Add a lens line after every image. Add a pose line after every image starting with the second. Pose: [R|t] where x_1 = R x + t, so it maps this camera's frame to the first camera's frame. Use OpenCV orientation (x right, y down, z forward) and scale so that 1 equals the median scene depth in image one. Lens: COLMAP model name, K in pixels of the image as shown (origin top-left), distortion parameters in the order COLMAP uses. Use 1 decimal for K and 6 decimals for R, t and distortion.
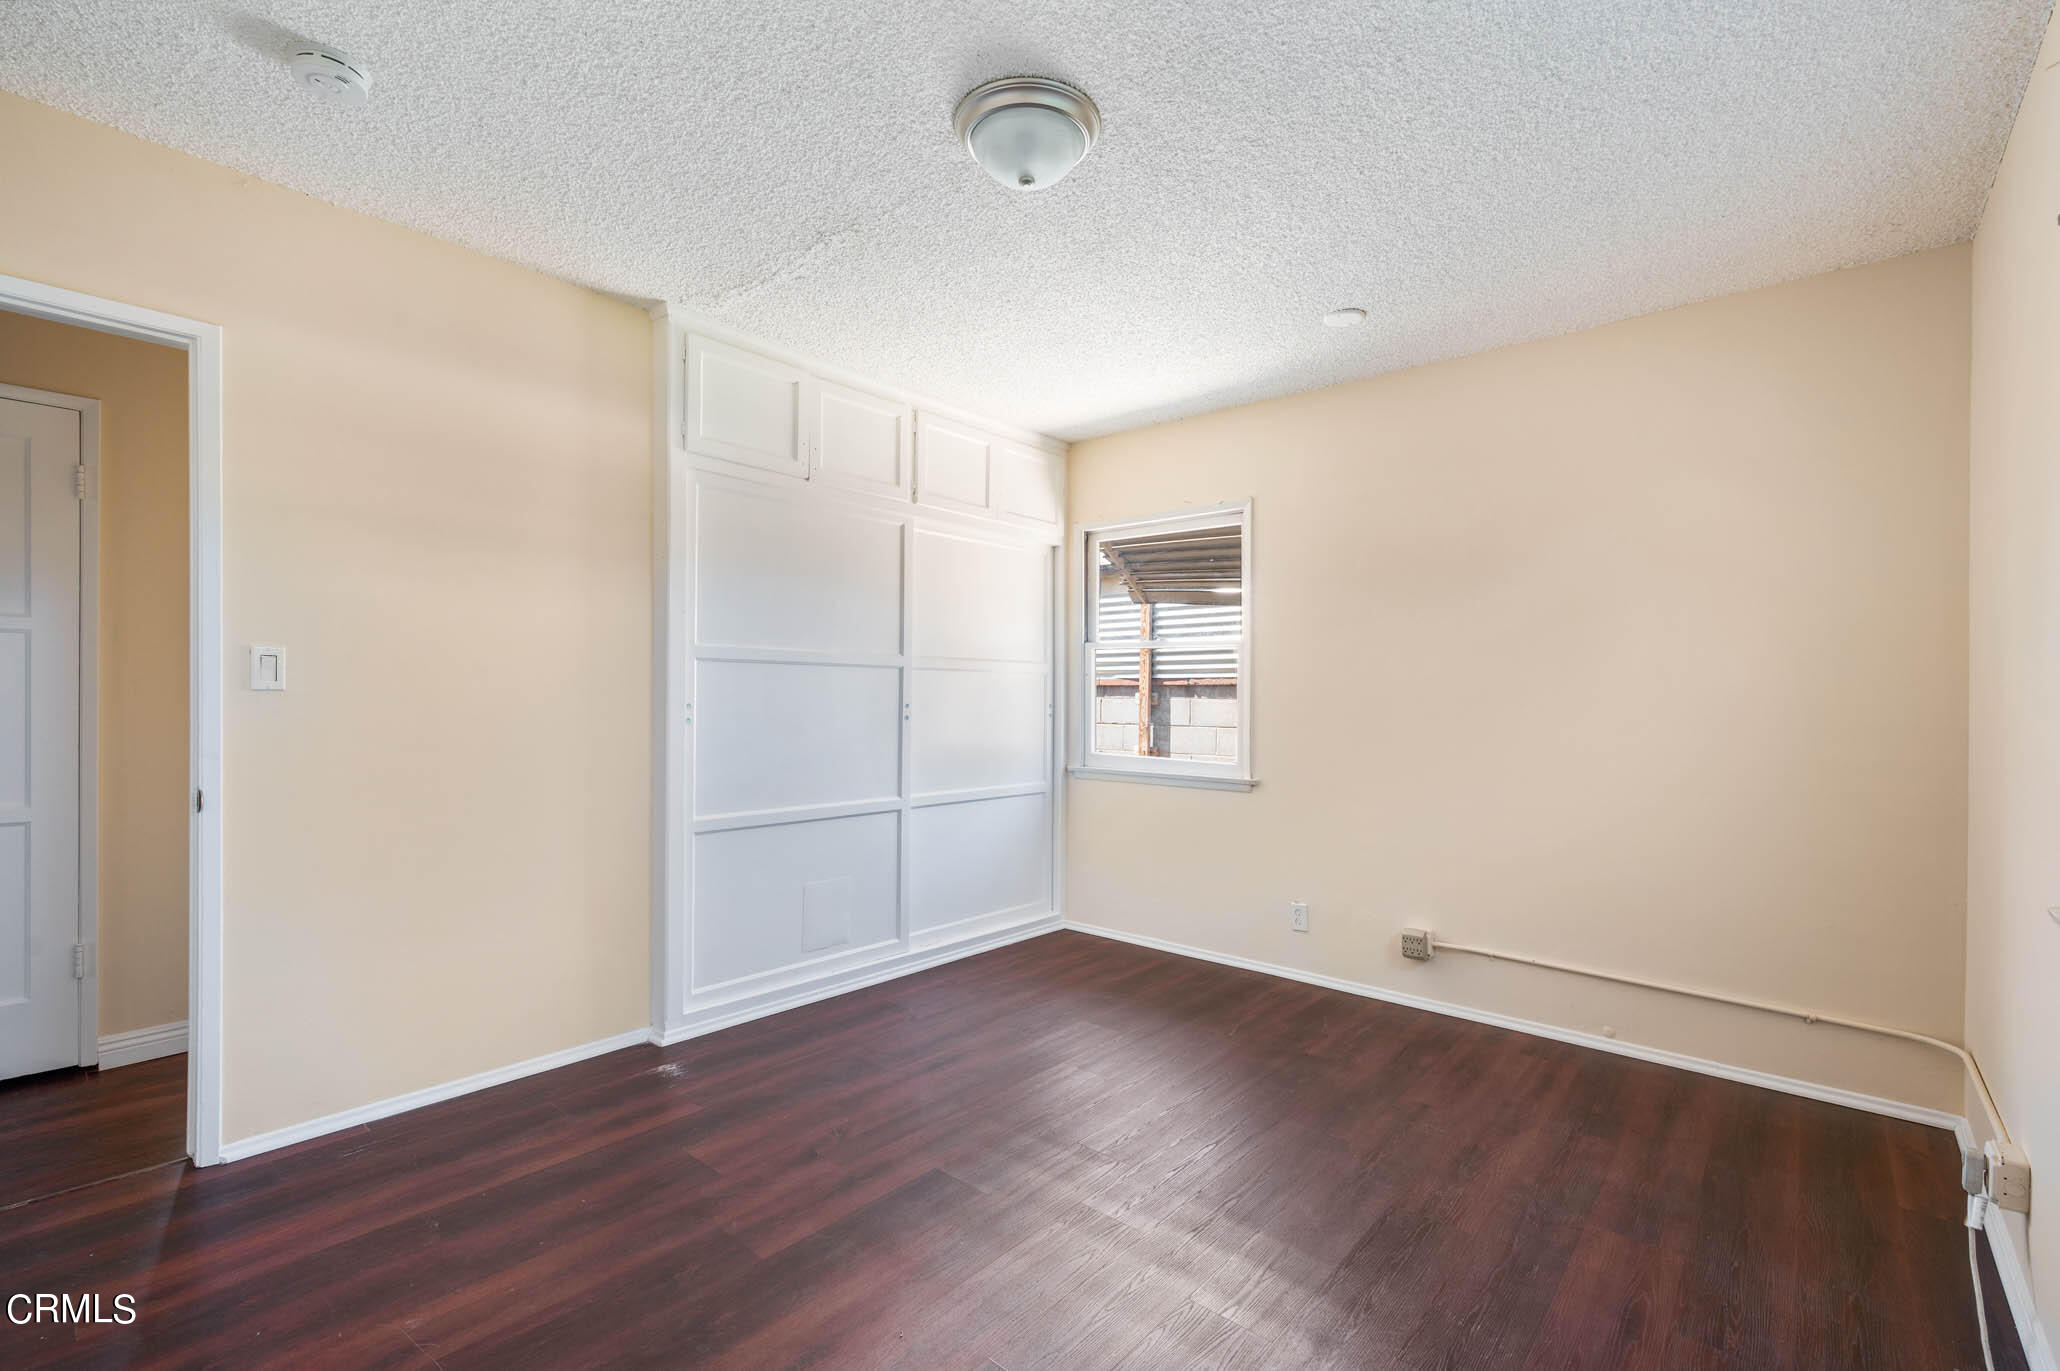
lens RADIAL K [[916.0, 0, 1037.5], [0, 916.0, 657.1], [0, 0, 1]] dist [0.000615, 0.000492]
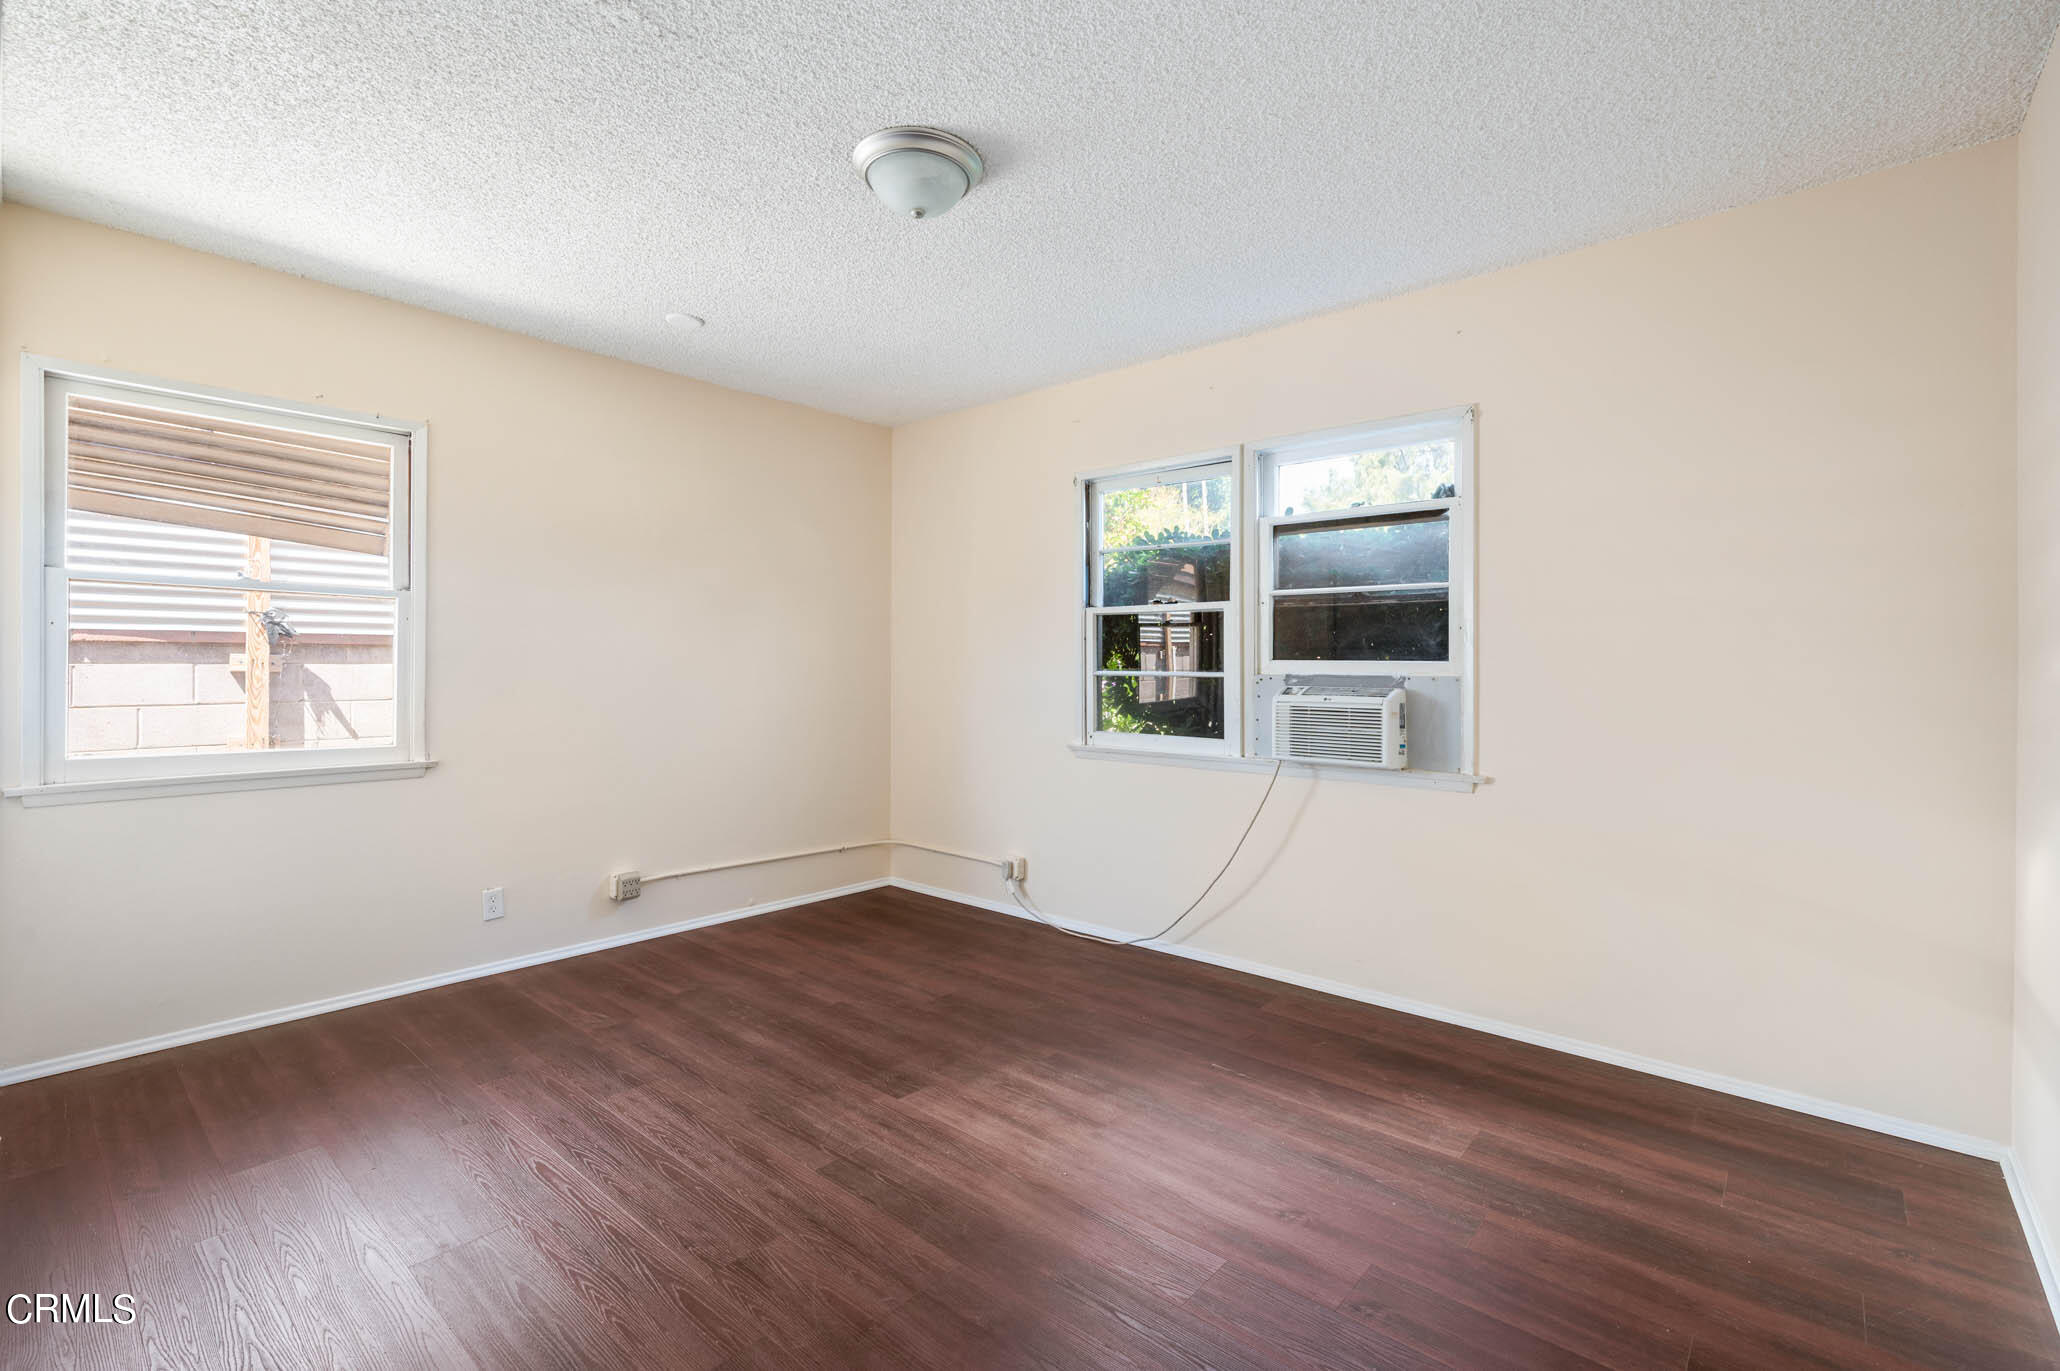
lens RADIAL K [[916.0, 0, 1037.5], [0, 916.0, 657.1], [0, 0, 1]] dist [0.000615, 0.000492]
pose [[-0.009892, 0.001823, 0.999949, -0.655876], [-0.051622, 0.998664, -0.002331, 0.014494], [-0.998618, -0.051642, -0.009785, 0.504747]]
